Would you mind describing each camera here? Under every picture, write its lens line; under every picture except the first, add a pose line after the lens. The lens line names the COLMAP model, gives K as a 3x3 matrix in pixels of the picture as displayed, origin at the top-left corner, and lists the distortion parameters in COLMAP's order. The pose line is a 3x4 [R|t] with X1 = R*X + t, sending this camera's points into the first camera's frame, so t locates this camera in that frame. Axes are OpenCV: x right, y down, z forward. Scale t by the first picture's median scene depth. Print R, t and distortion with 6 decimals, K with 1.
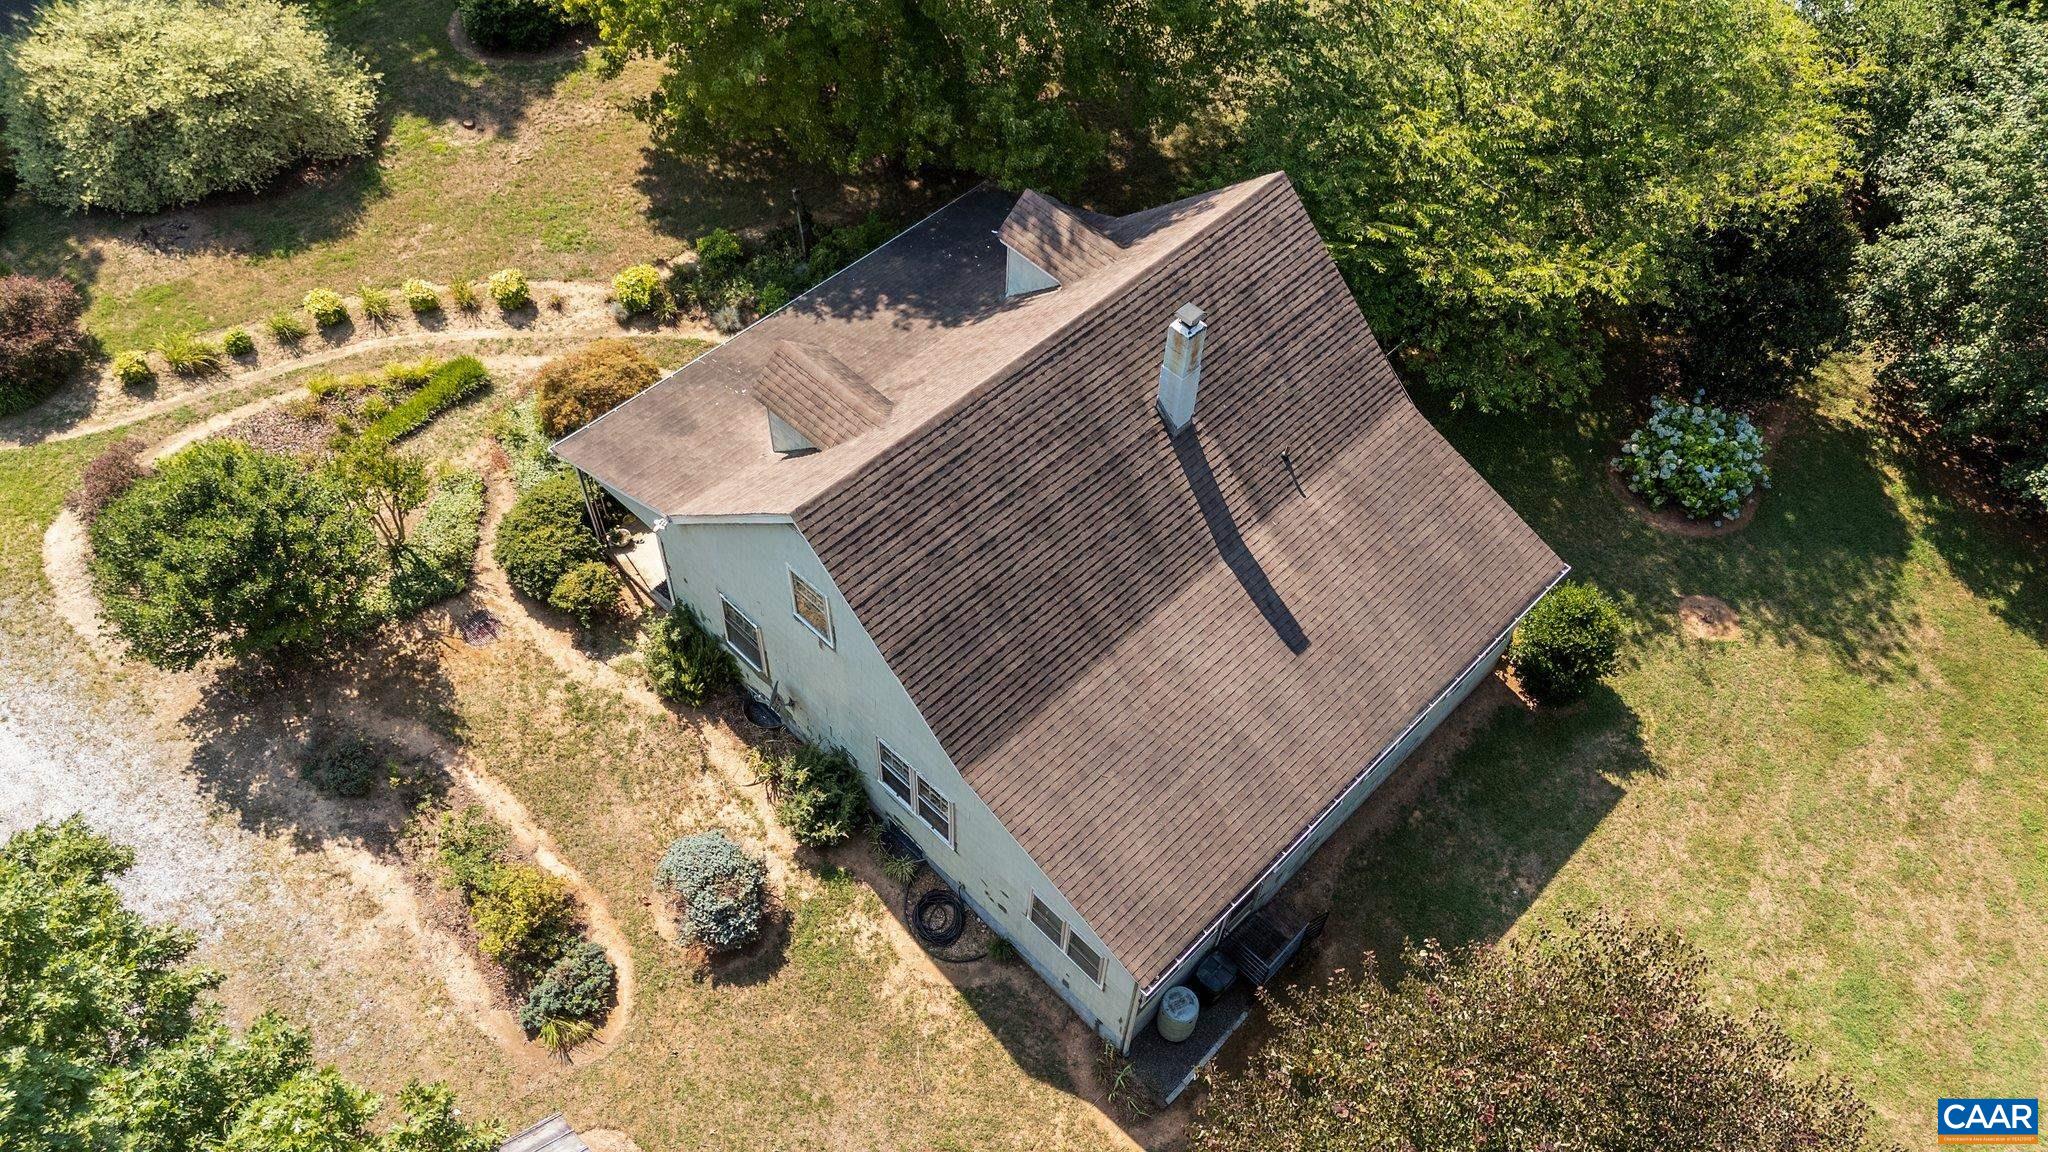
lens RADIAL K [[1511.0, 0, 1024.0], [0, 1511.0, 576.0], [0, 0, 1]] dist [0.065438, -0.073345]
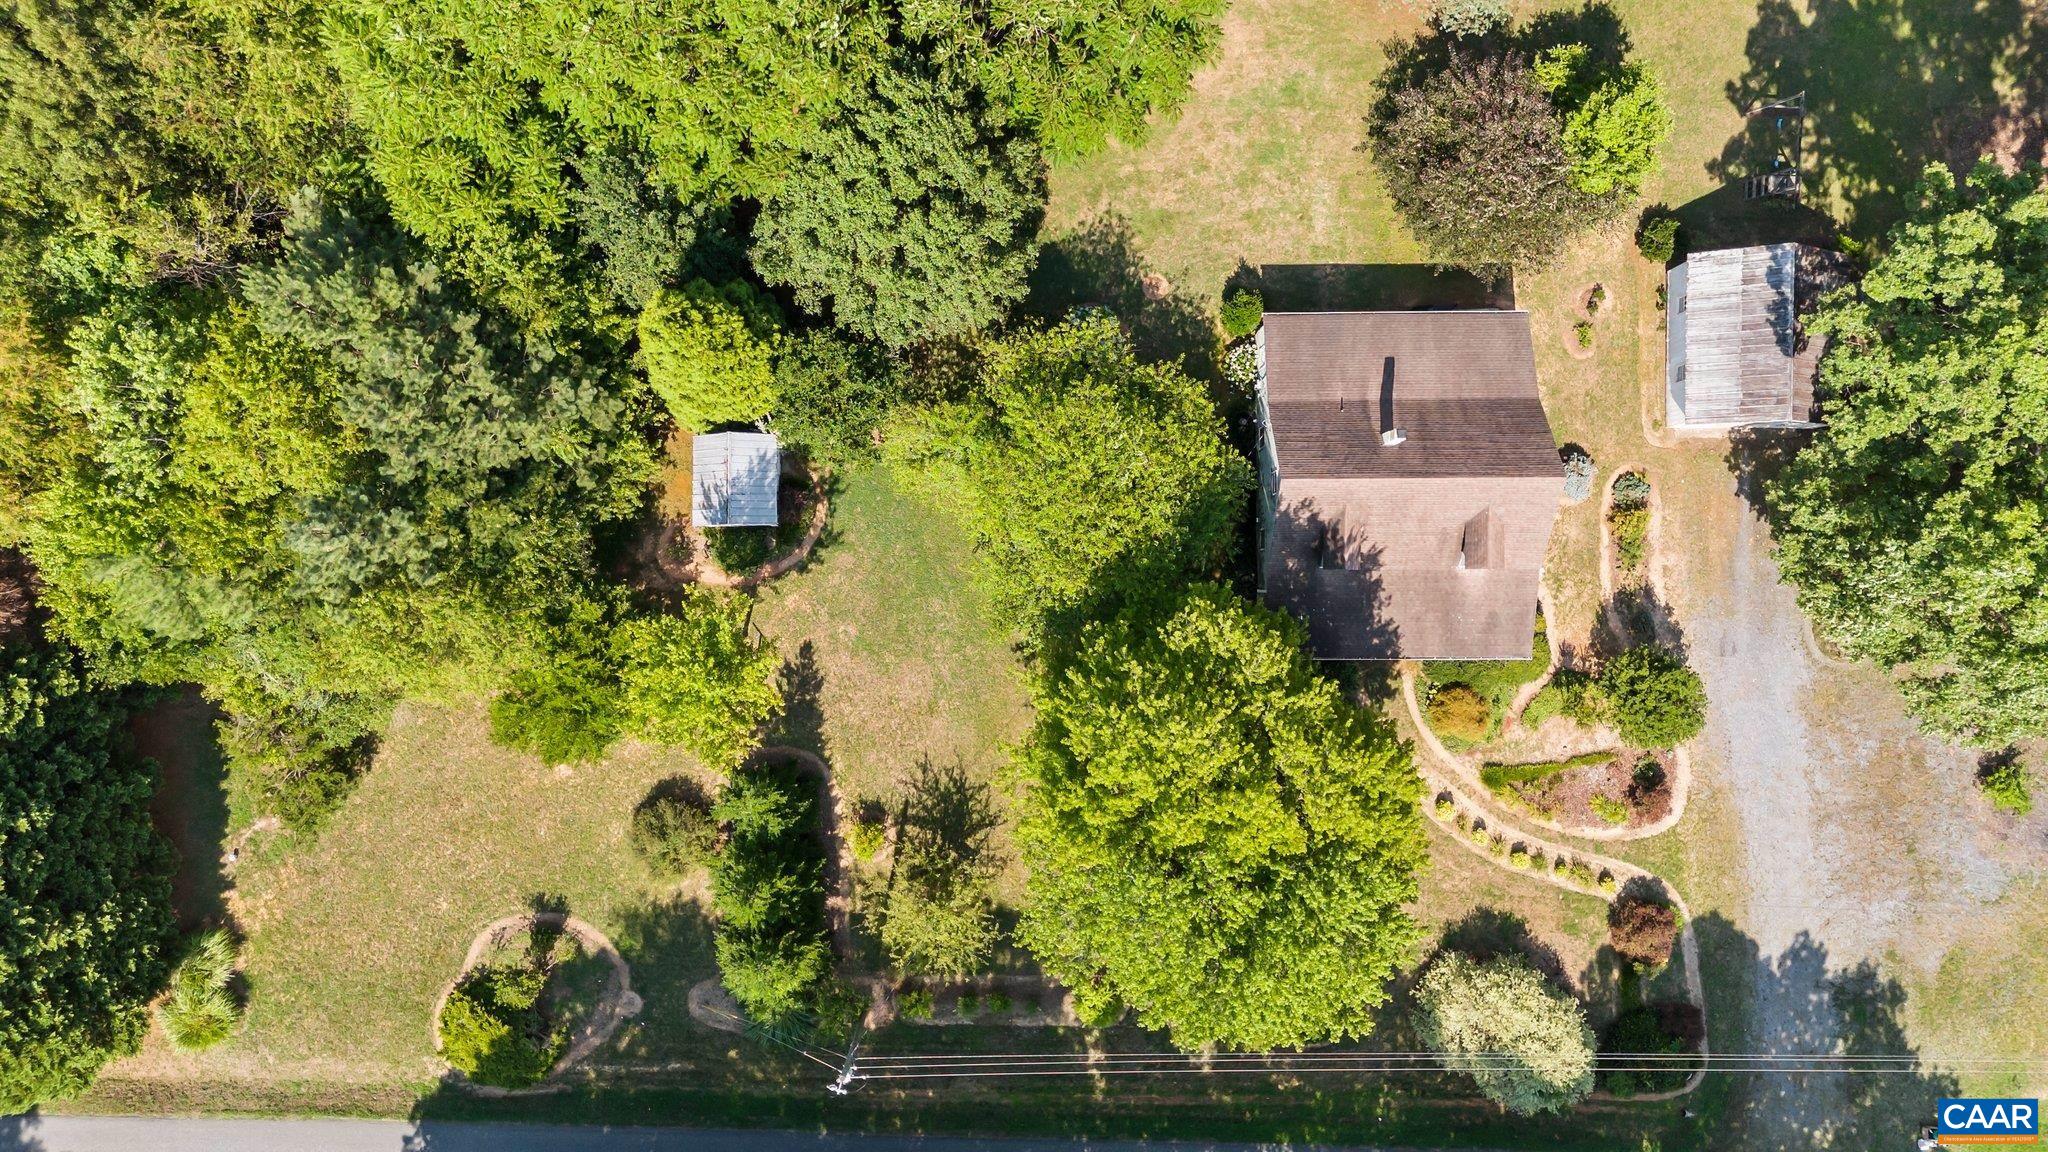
lens RADIAL K [[1511.0, 0, 1024.0], [0, 1511.0, 576.0], [0, 0, 1]] dist [0.065438, -0.073345]
pose [[-0.705042, -0.708955, -0.017290, 0.351066], [0.552092, -0.564022, 0.614063, -1.819281], [-0.445095, 0.423395, 0.789067, -0.521395]]
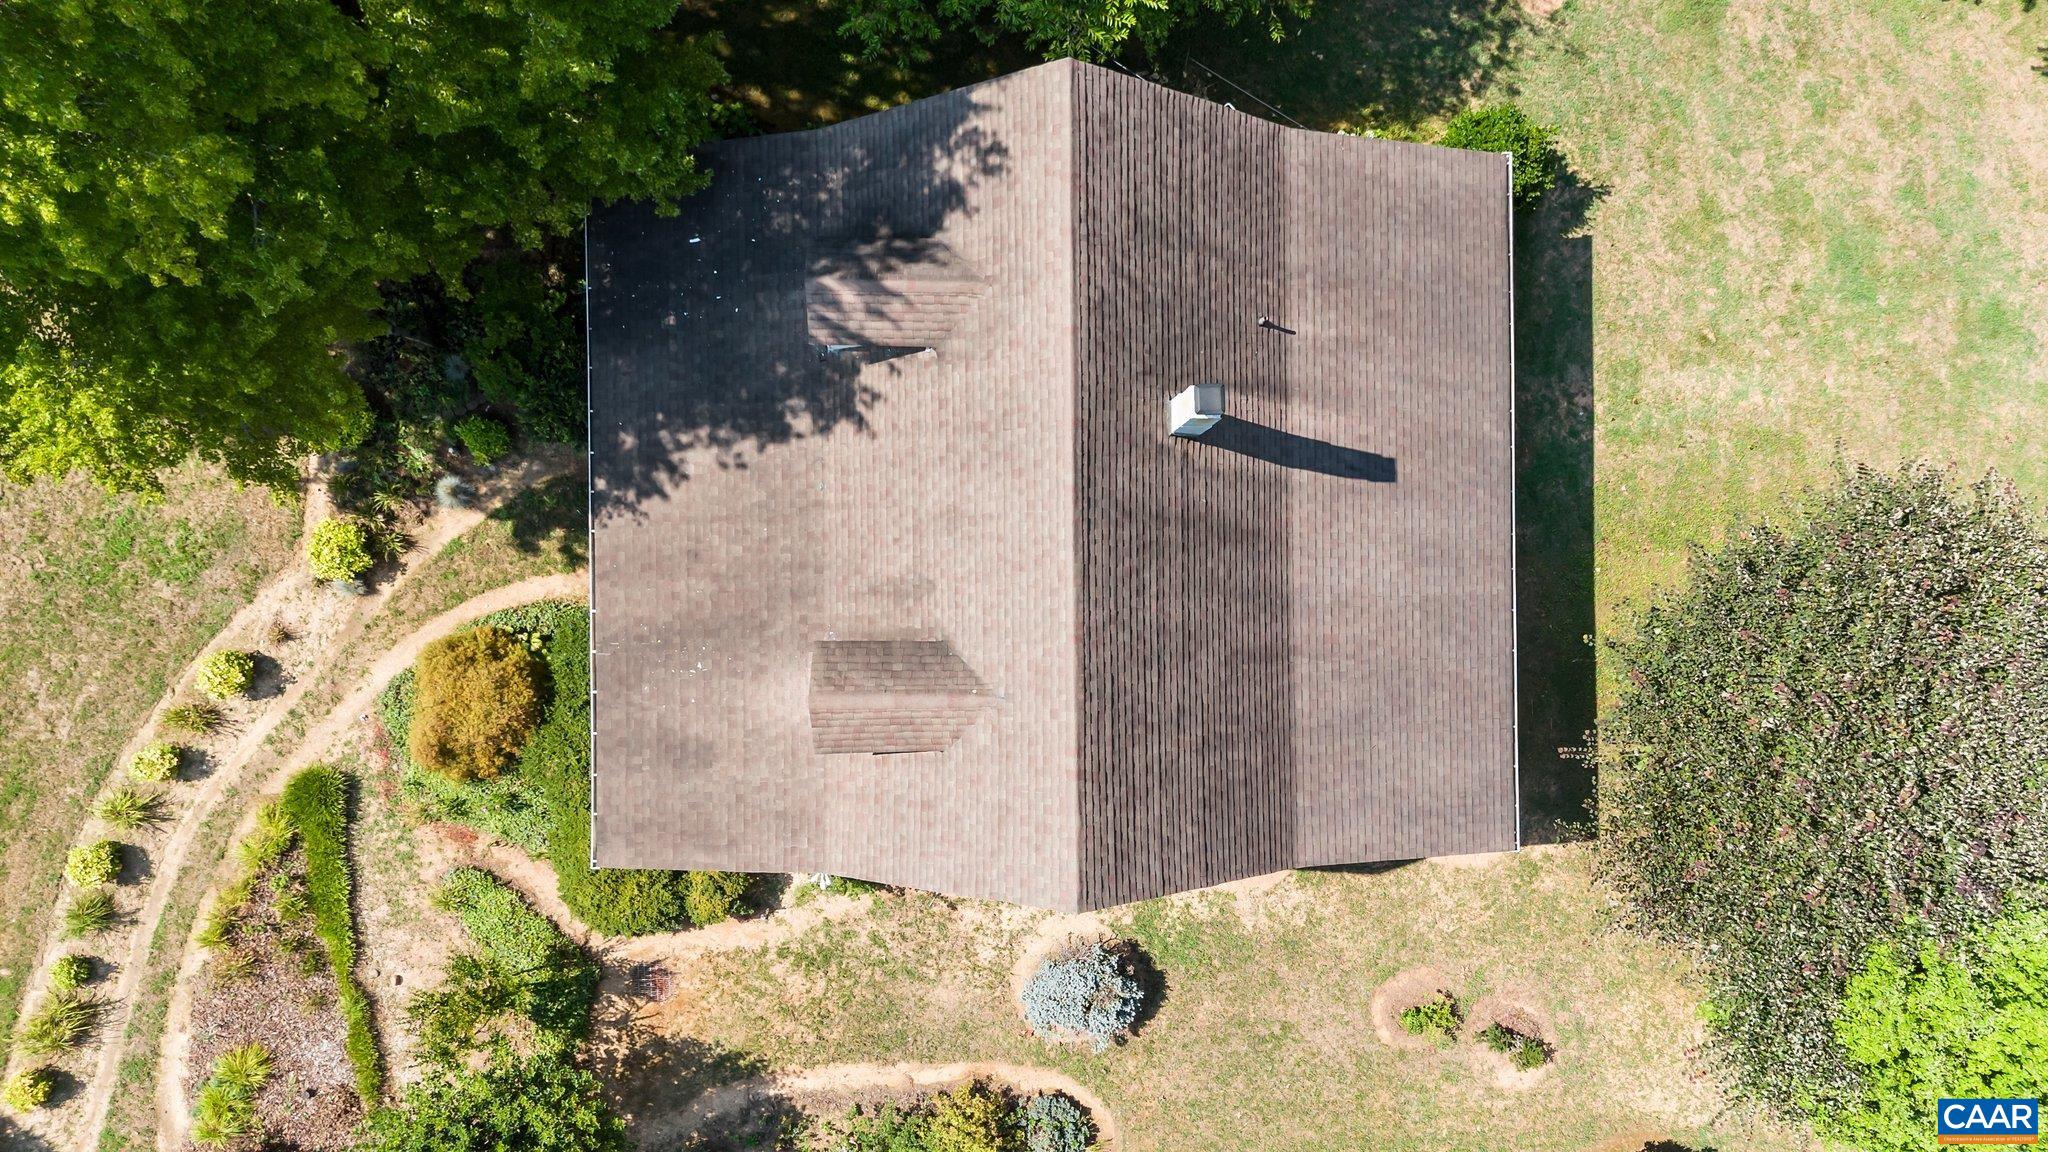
lens RADIAL K [[1511.0, 0, 1024.0], [0, 1511.0, 576.0], [0, 0, 1]] dist [0.065438, -0.073345]
pose [[0.704367, -0.709831, 0.002831, -0.026714], [0.556114, 0.554304, 0.619261, -0.558628], [-0.441140, -0.434612, 0.785180, 0.285860]]
